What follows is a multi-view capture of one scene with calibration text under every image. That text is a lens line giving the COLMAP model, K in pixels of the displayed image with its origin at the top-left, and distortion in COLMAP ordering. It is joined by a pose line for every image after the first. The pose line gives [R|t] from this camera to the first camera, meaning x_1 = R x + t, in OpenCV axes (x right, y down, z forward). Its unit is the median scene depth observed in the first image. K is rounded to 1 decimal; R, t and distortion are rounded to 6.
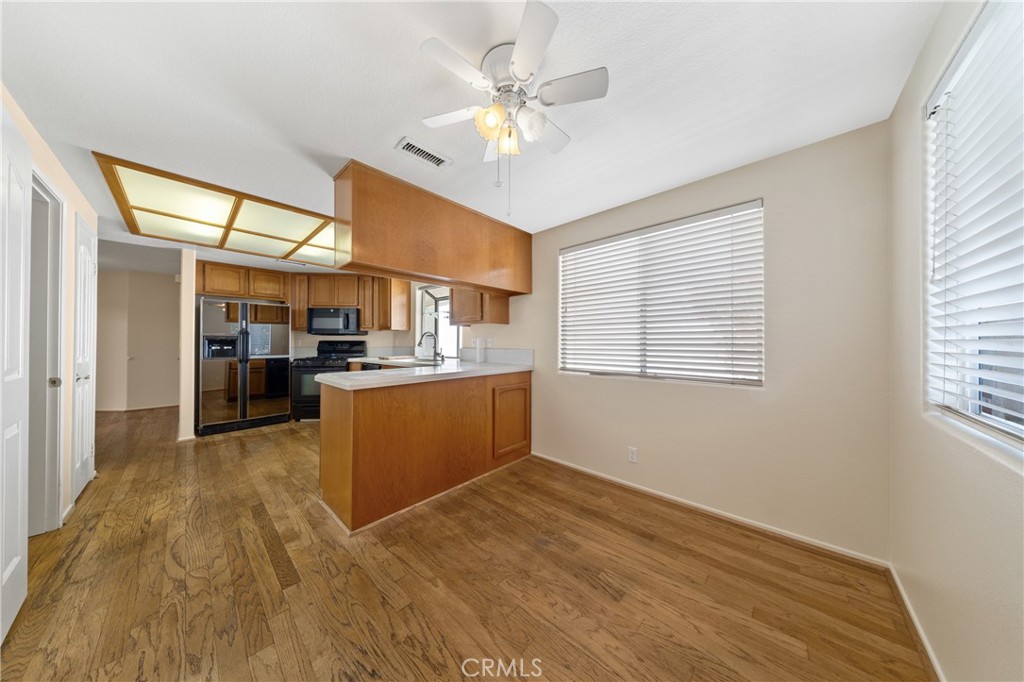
lens RADIAL K [[300.4, 0, 511.2], [0, 300.4, 342.3], [0, 0, 1]] dist [-0.000882, 0.000024]
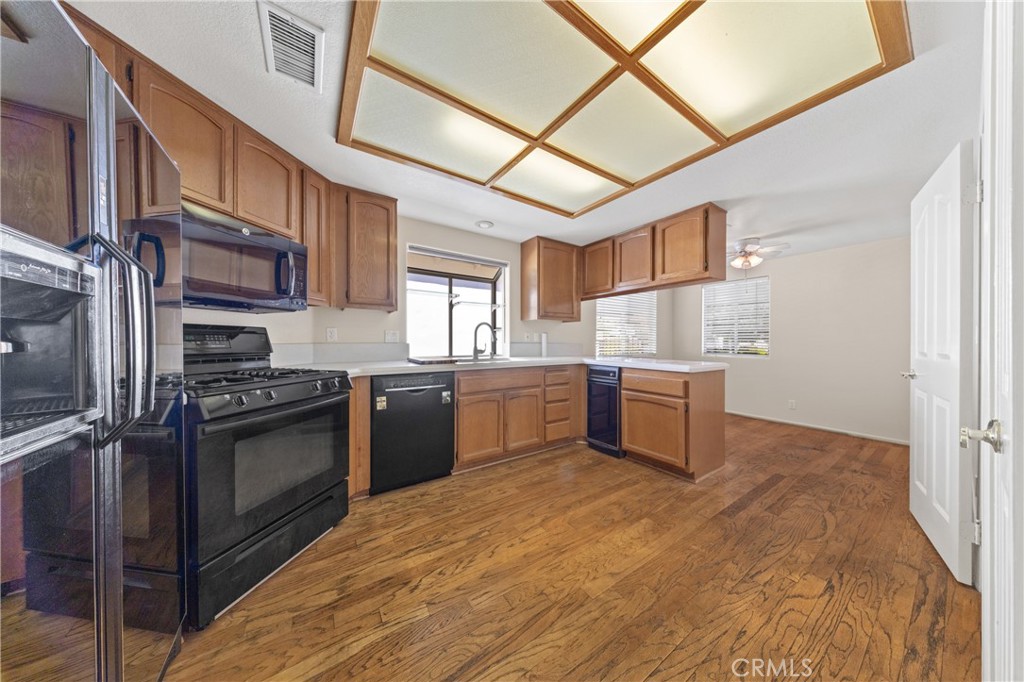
lens RADIAL K [[300.4, 0, 510.1], [0, 300.4, 343.3], [0, 0, 1]] dist [-0.000882, 0.000024]
pose [[0.240287, -0.003577, 0.970695, -2.193231], [-0.005116, 0.999975, 0.004951, 0.030261], [-0.970689, -0.006156, 0.240262, 1.654244]]
